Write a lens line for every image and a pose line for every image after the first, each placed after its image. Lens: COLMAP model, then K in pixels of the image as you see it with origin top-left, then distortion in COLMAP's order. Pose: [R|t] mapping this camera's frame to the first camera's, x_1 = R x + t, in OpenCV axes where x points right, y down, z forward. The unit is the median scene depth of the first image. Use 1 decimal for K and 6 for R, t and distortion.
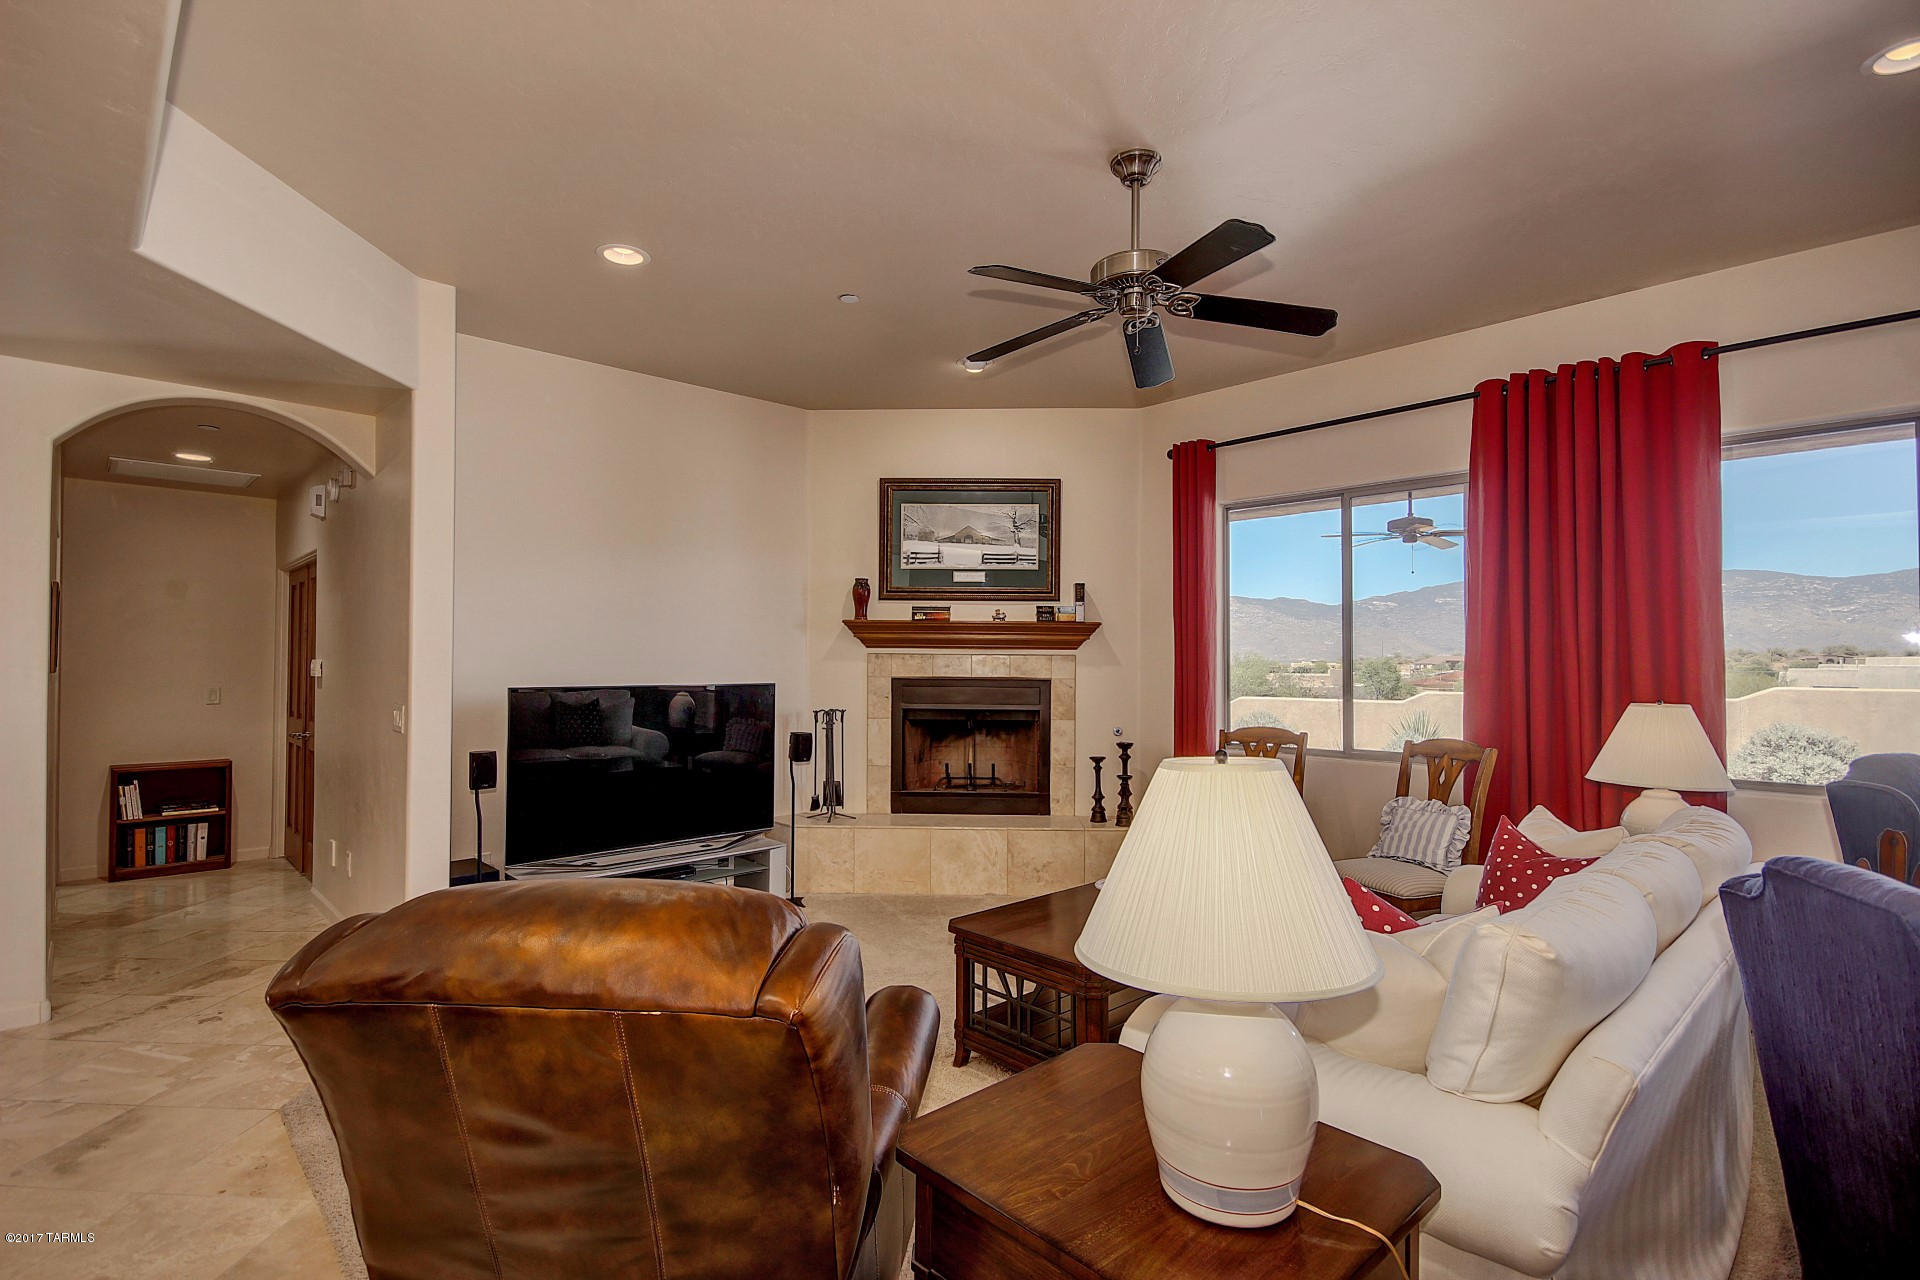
lens RADIAL K [[851.1, 0, 961.2], [0, 851.1, 655.5], [0, 0, 1]] dist [0.000300, -0.012390]
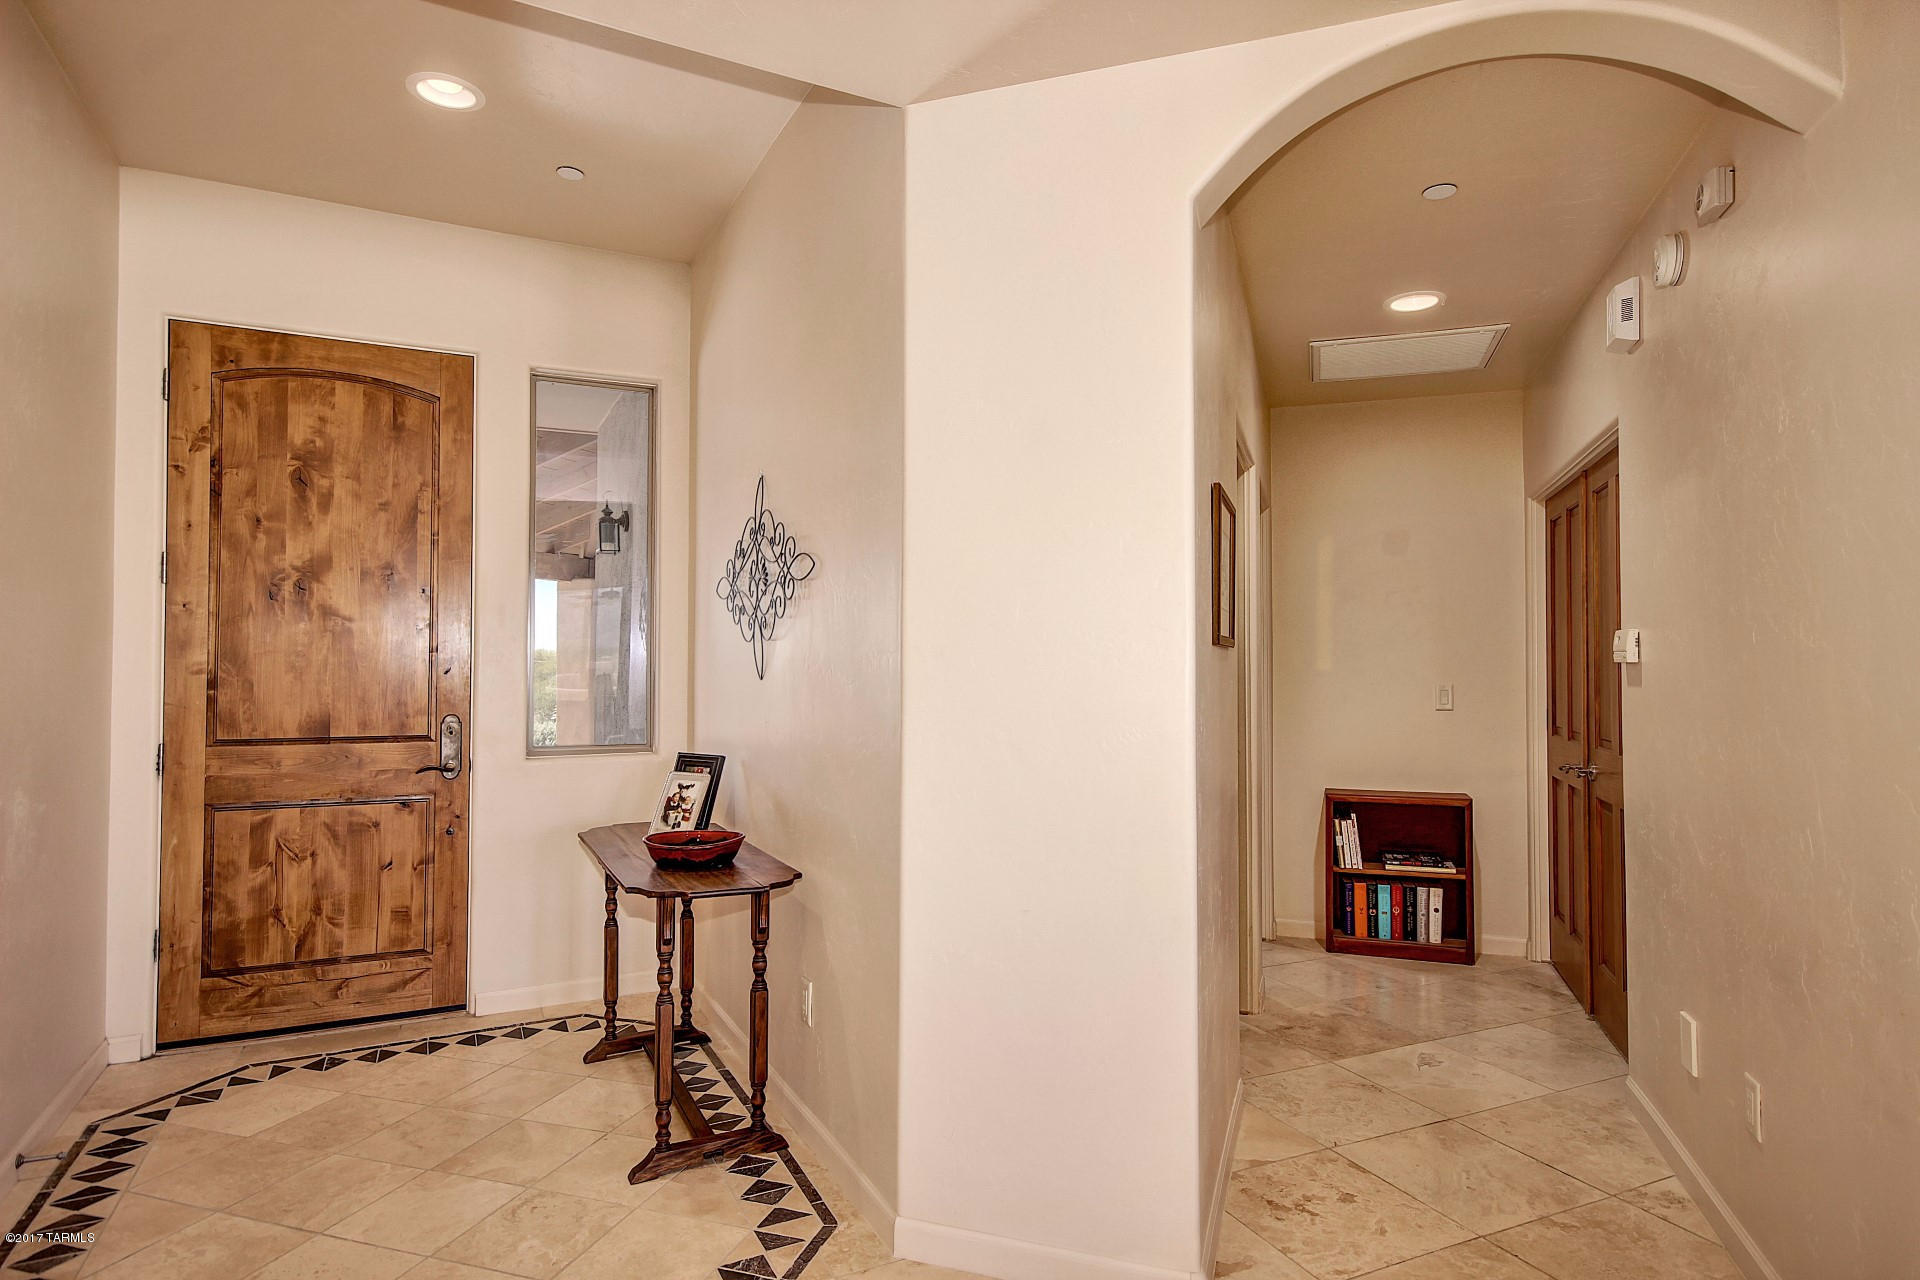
lens RADIAL K [[1026.5, 0, 960.0], [0, 1026.5, 640.0], [0, 0, 1]] dist [0.021276, 0.001592]
pose [[0.409226, -0.028269, -0.911995, -0.311981], [0.012236, 0.999600, -0.025494, 0.019340], [0.912351, -0.000726, 0.409408, 0.332186]]
